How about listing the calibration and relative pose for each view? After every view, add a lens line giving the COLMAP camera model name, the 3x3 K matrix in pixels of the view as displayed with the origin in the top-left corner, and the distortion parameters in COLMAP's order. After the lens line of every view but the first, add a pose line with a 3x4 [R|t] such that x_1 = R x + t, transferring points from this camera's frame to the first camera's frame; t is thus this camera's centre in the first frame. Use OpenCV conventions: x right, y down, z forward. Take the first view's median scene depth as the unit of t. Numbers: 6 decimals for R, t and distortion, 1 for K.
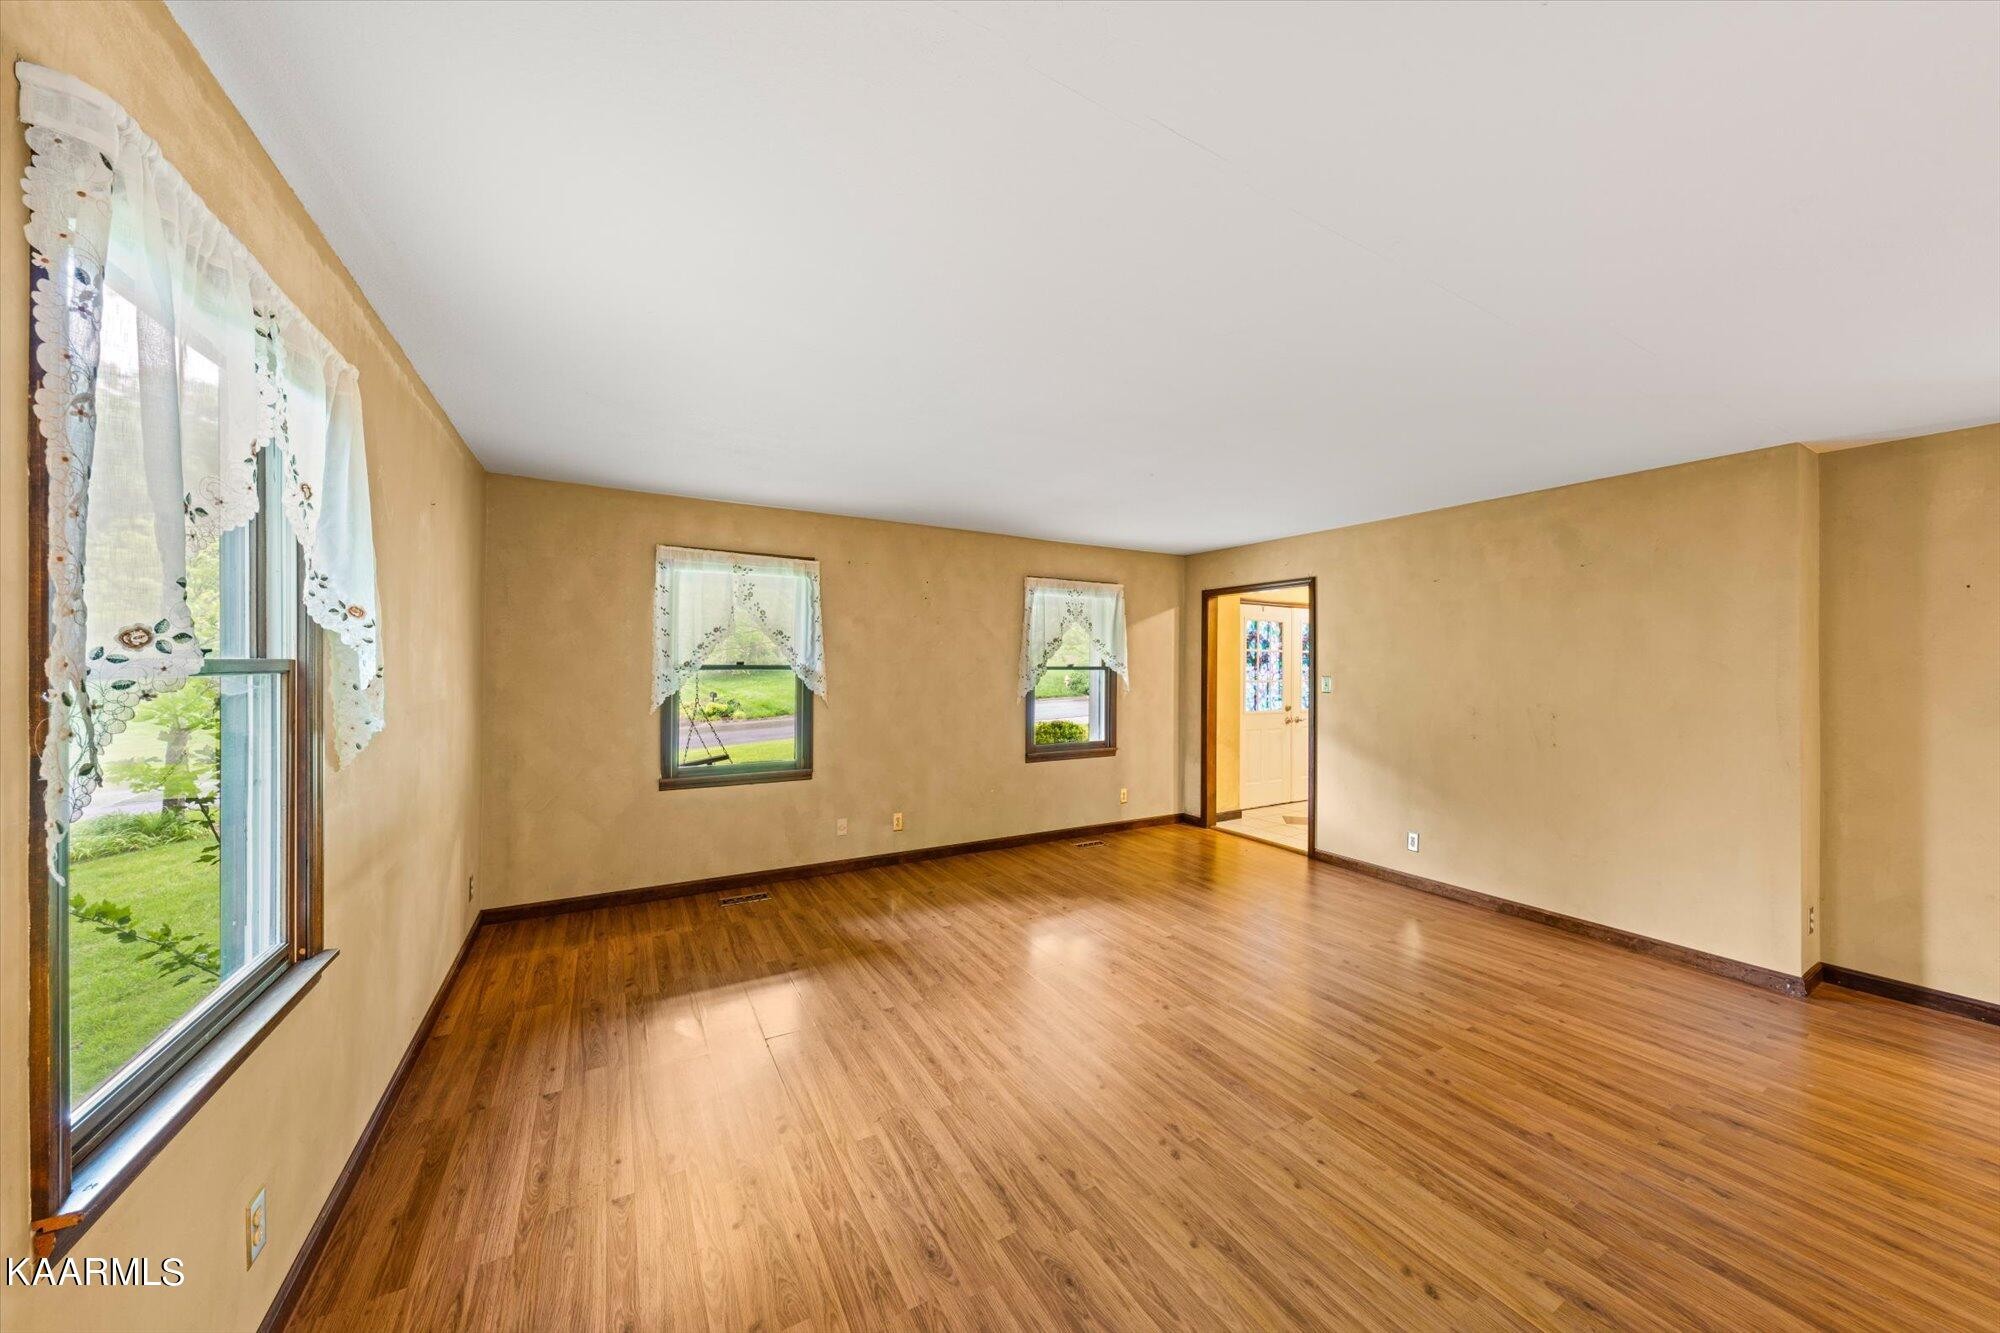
lens RADIAL K [[684.2, 0, 1006.6], [0, 684.2, 657.1], [0, 0, 1]] dist [-0.000605, 0.000024]
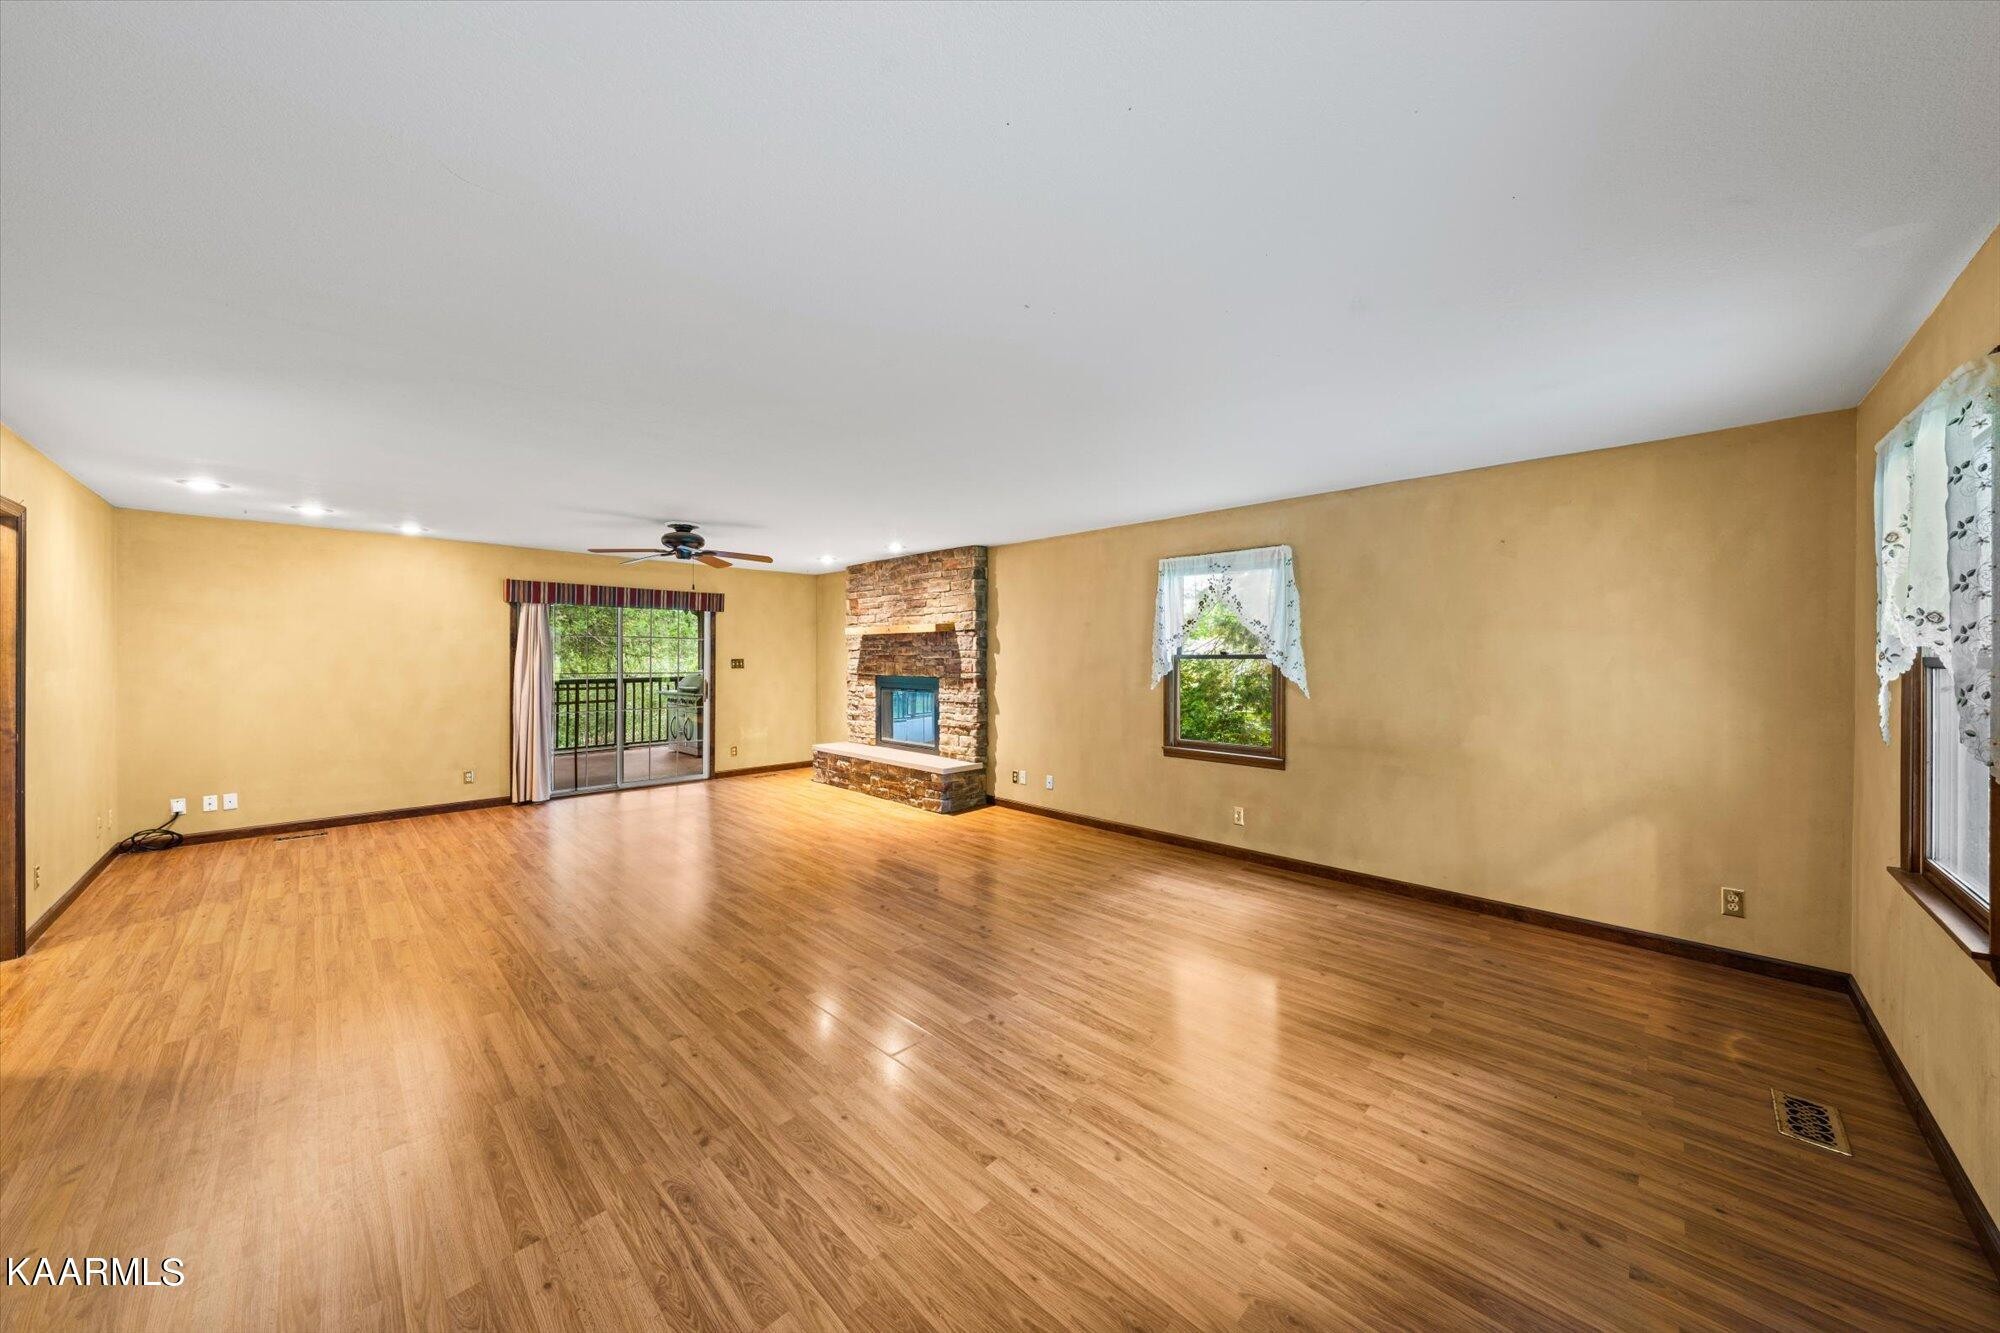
lens RADIAL K [[684.2, 0, 1006.6], [0, 684.2, 657.1], [0, 0, 1]] dist [-0.000605, 0.000024]
pose [[-0.963267, -0.006663, -0.268462, 0.474996], [-0.004052, 0.999939, -0.010280, 0.028111], [0.268514, -0.008815, -0.963235, 1.939988]]
